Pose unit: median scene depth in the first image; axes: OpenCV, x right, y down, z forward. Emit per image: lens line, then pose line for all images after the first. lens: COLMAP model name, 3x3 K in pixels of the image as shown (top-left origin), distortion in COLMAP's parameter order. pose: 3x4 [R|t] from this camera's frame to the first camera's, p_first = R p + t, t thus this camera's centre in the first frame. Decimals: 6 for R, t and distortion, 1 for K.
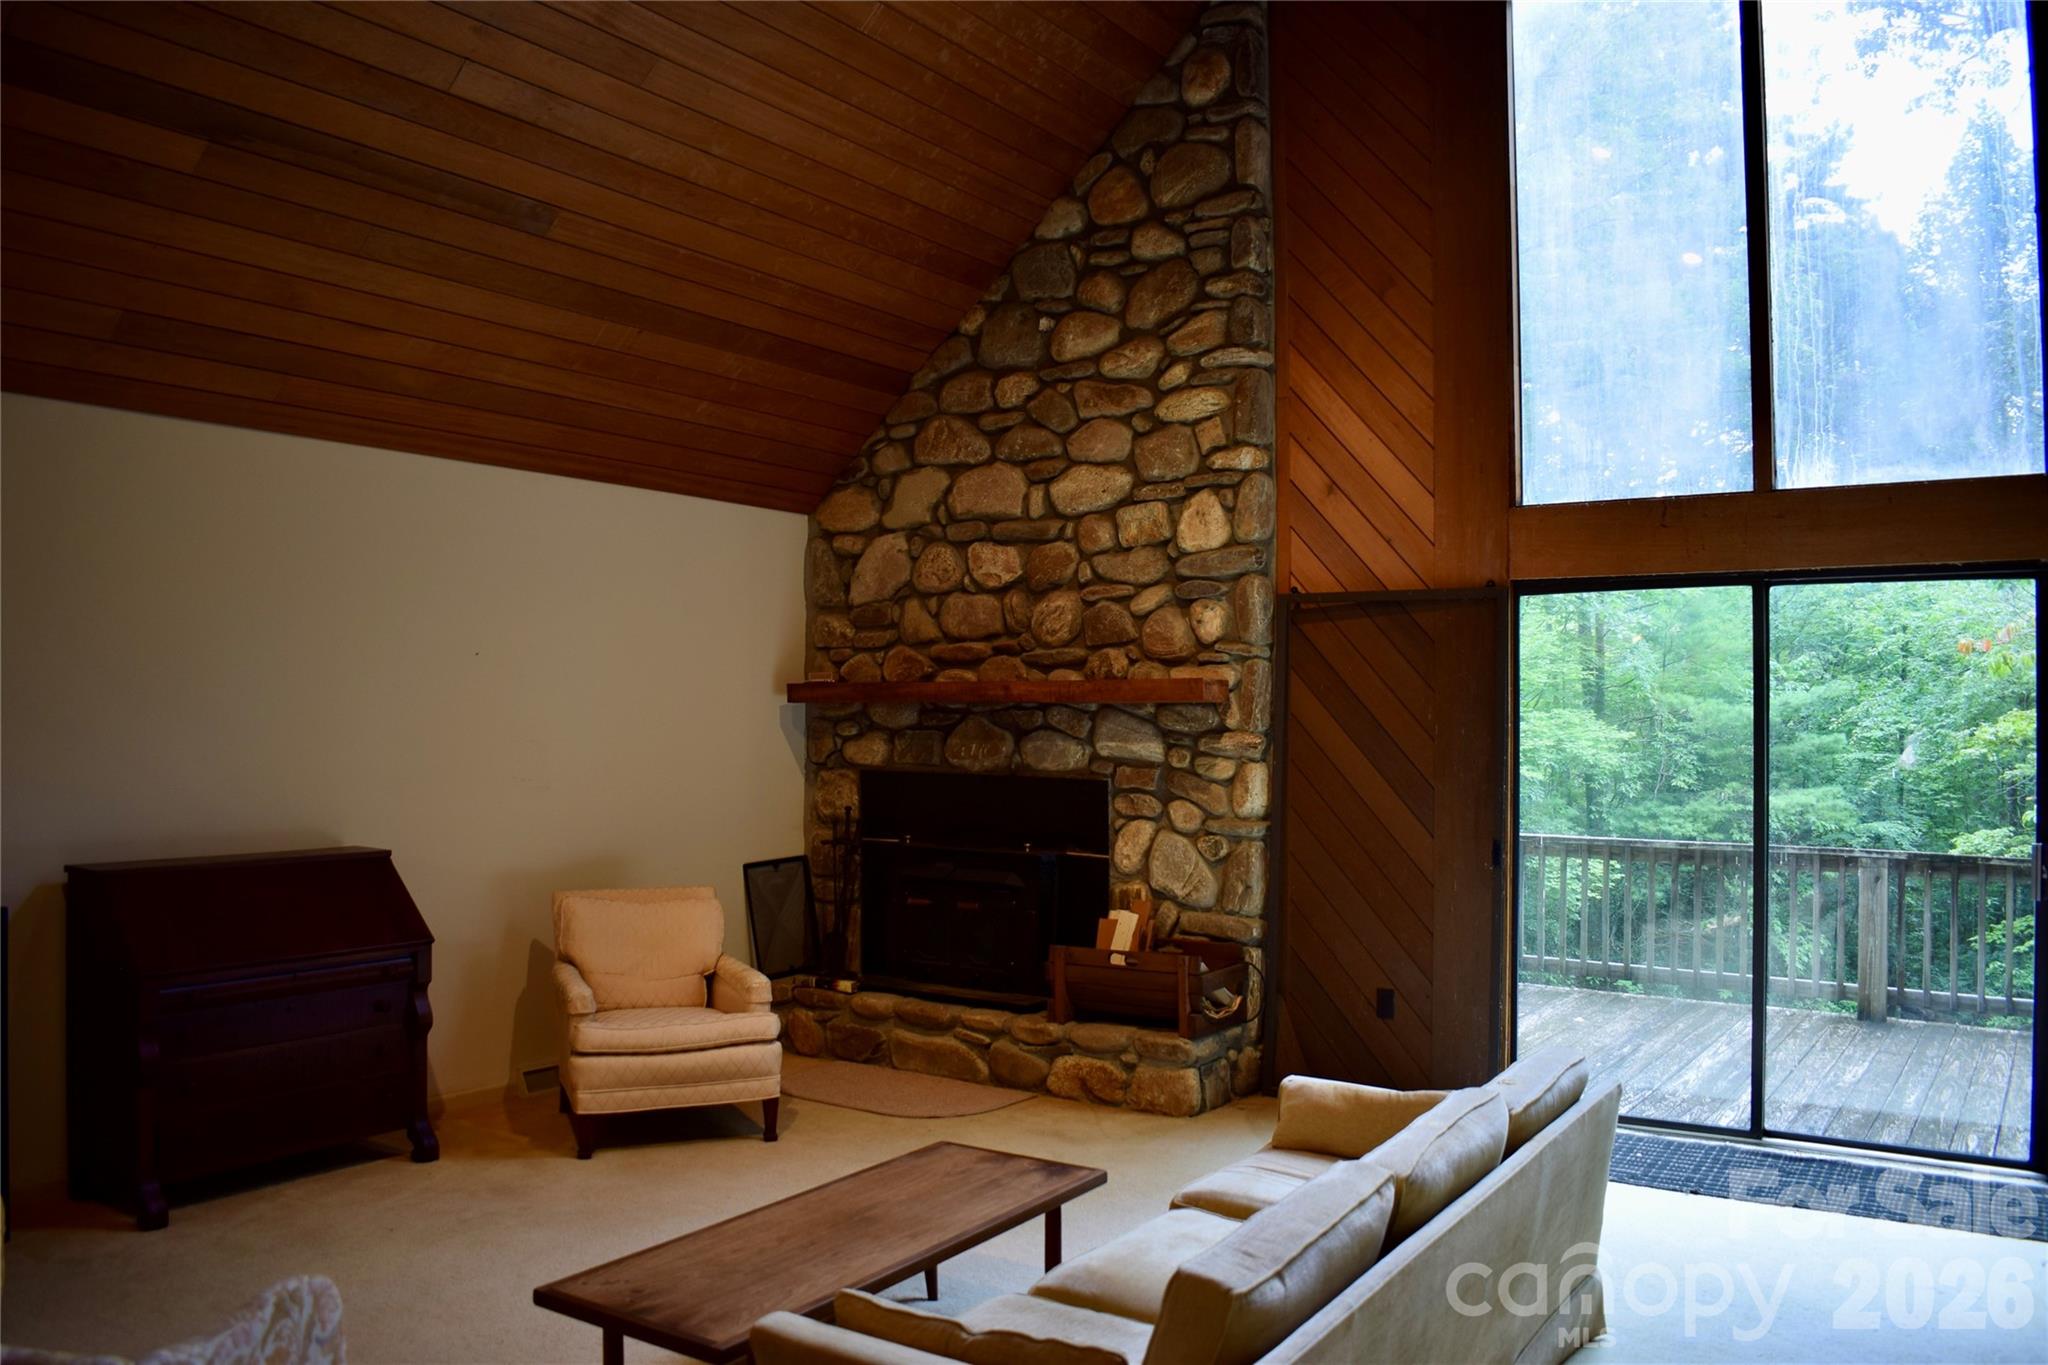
lens RADIAL K [[1609.8, 0, 1008.7], [0, 1609.8, 682.0], [0, 0, 1]] dist [-0.090052, 0.009190]
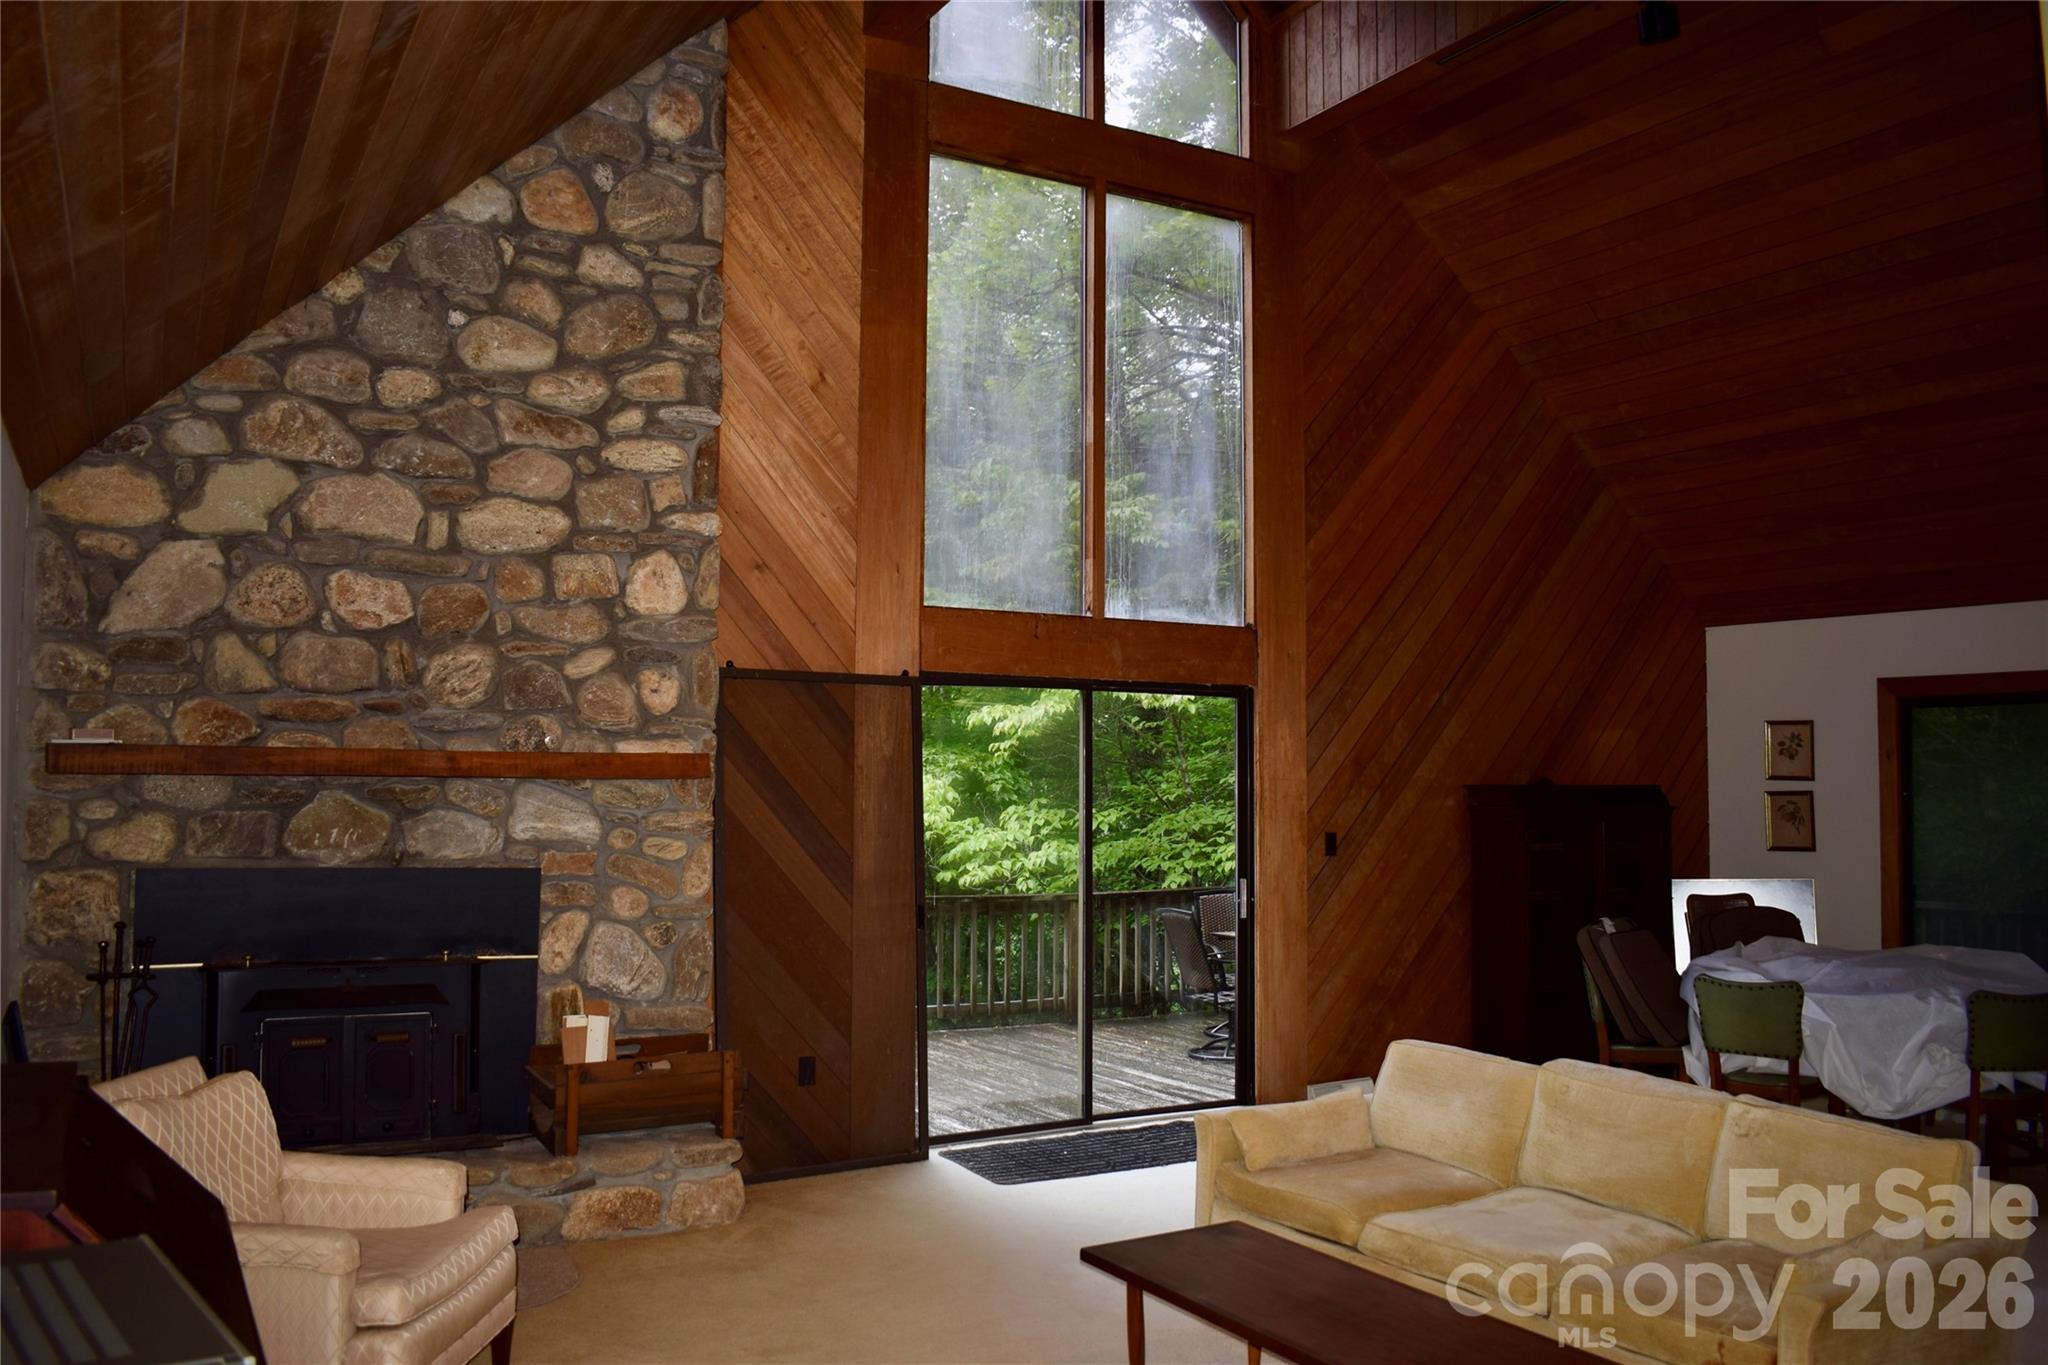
lens RADIAL K [[1609.8, 0, 1008.7], [0, 1609.8, 682.0], [0, 0, 1]] dist [-0.090052, 0.009190]
pose [[0.434926, 0.051726, 0.898979, -0.598591], [-0.023505, 0.998661, -0.046090, -0.004773], [-0.900159, -0.001085, 0.435559, 0.398074]]
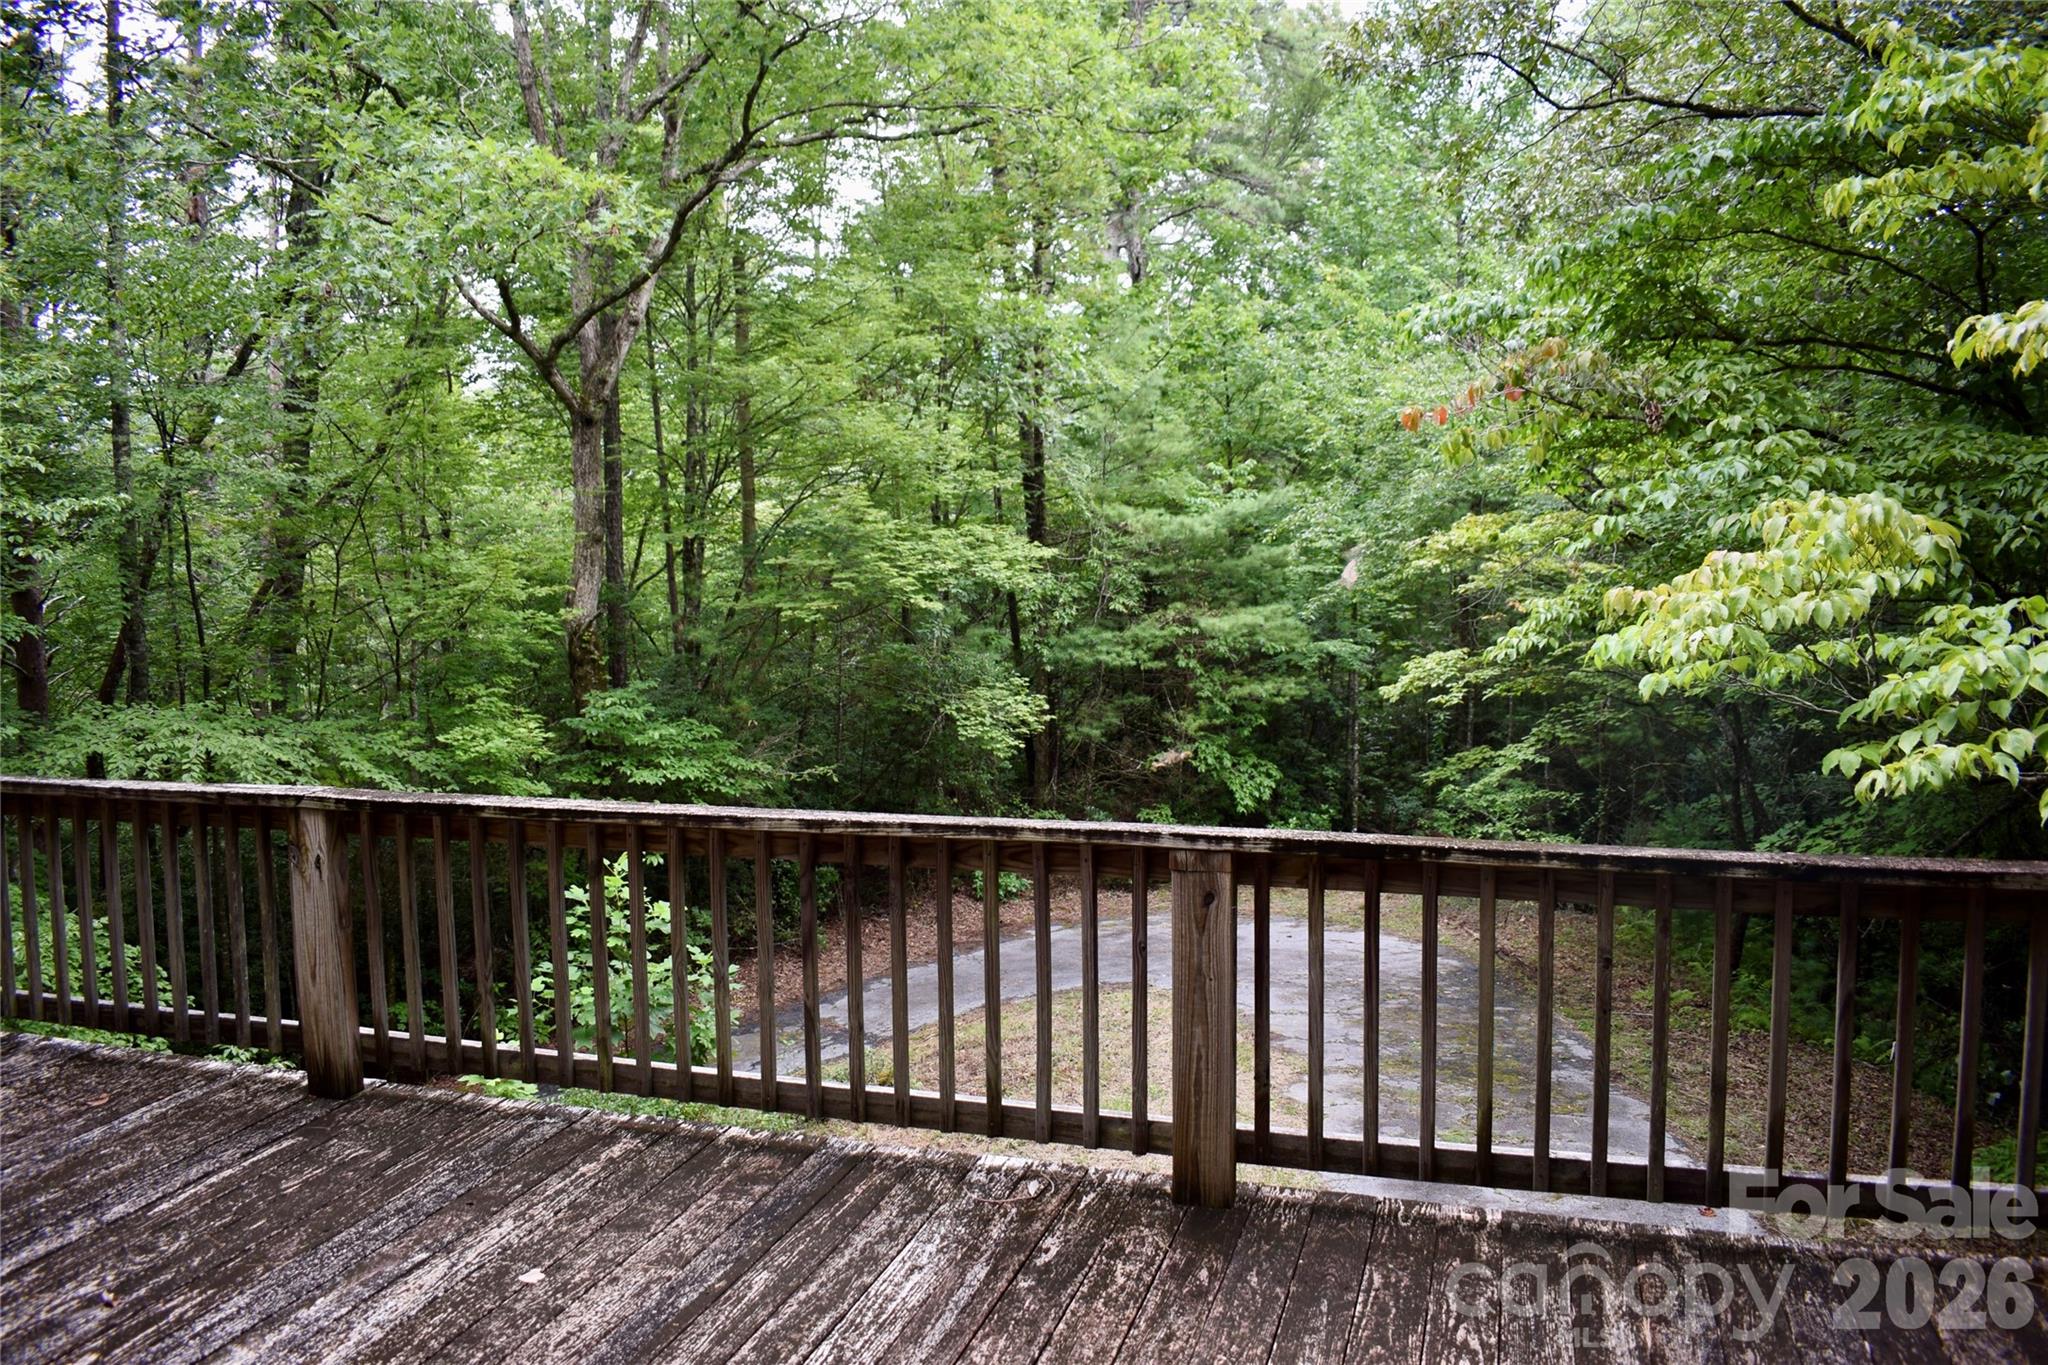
lens RADIAL K [[1596.1, 0, 1023.2], [0, 1596.1, 678.1], [0, 0, 1]] dist [-0.088780, -0.000464]
pose [[0.953095, -0.052530, 0.298078, 0.463905], [0.020266, 0.993690, 0.110316, 0.020288], [-0.301992, -0.099100, 0.948145, 0.741143]]
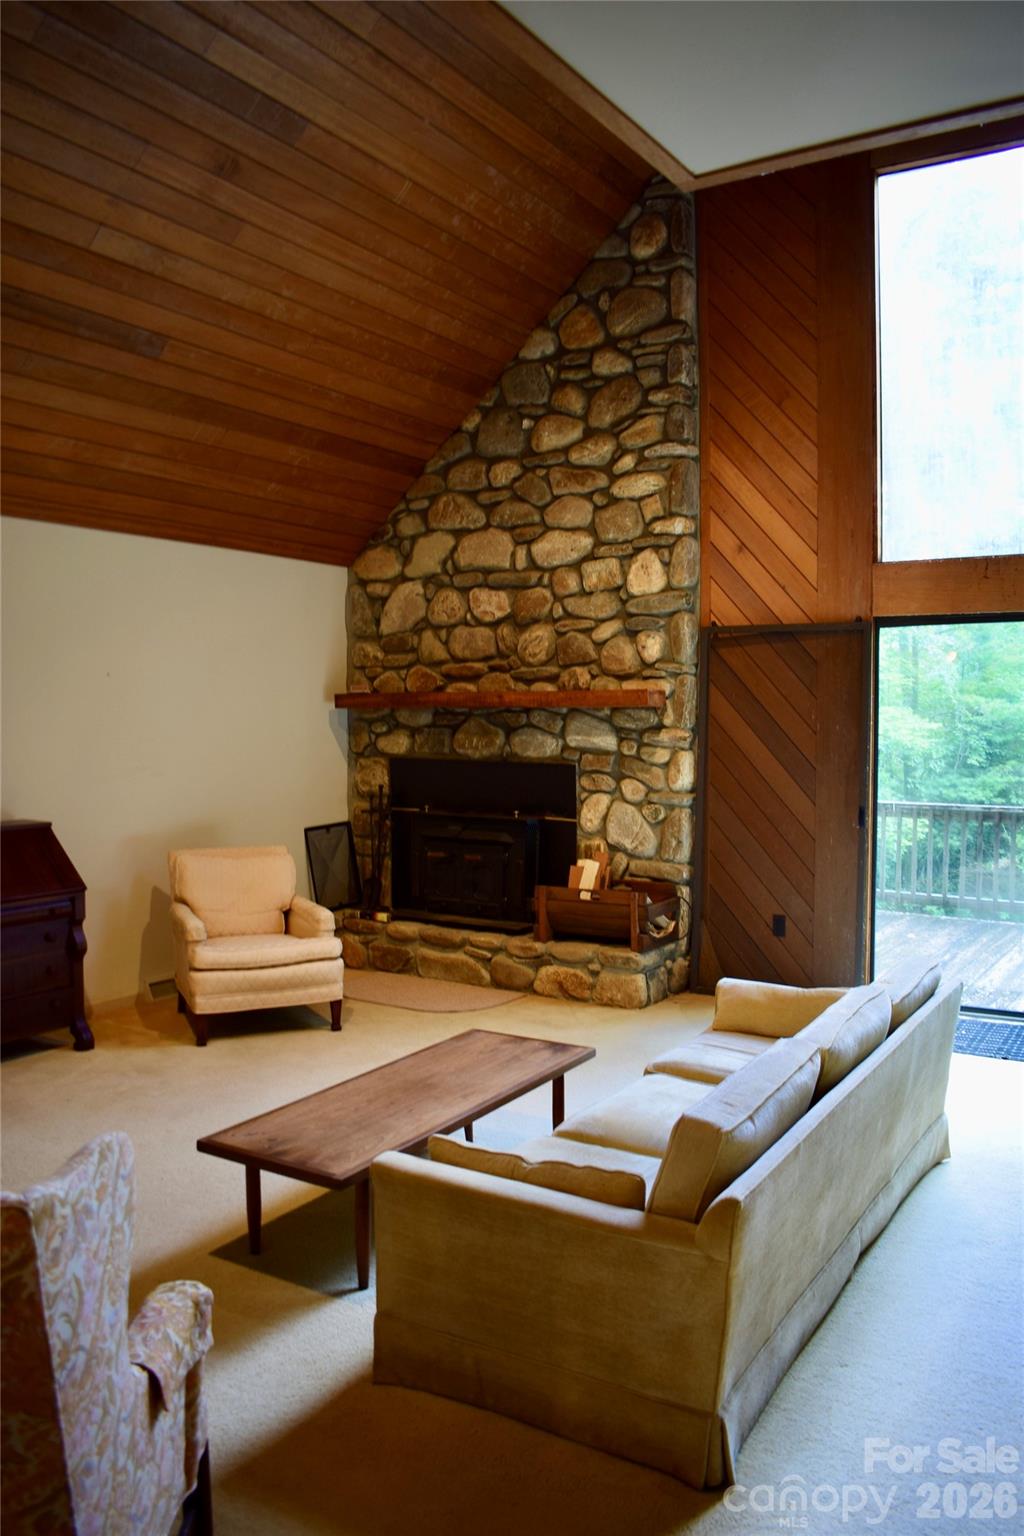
lens RADIAL K [[1207.4, 0, 515.9], [0, 1207.4, 763.5], [0, 0, 1]] dist [-0.090052, 0.009190]
pose [[0.999320, -0.007449, 0.036121, -0.025337], [0.005149, 0.997978, 0.063353, -0.004409], [-0.036520, -0.063124, 0.997337, -0.014218]]
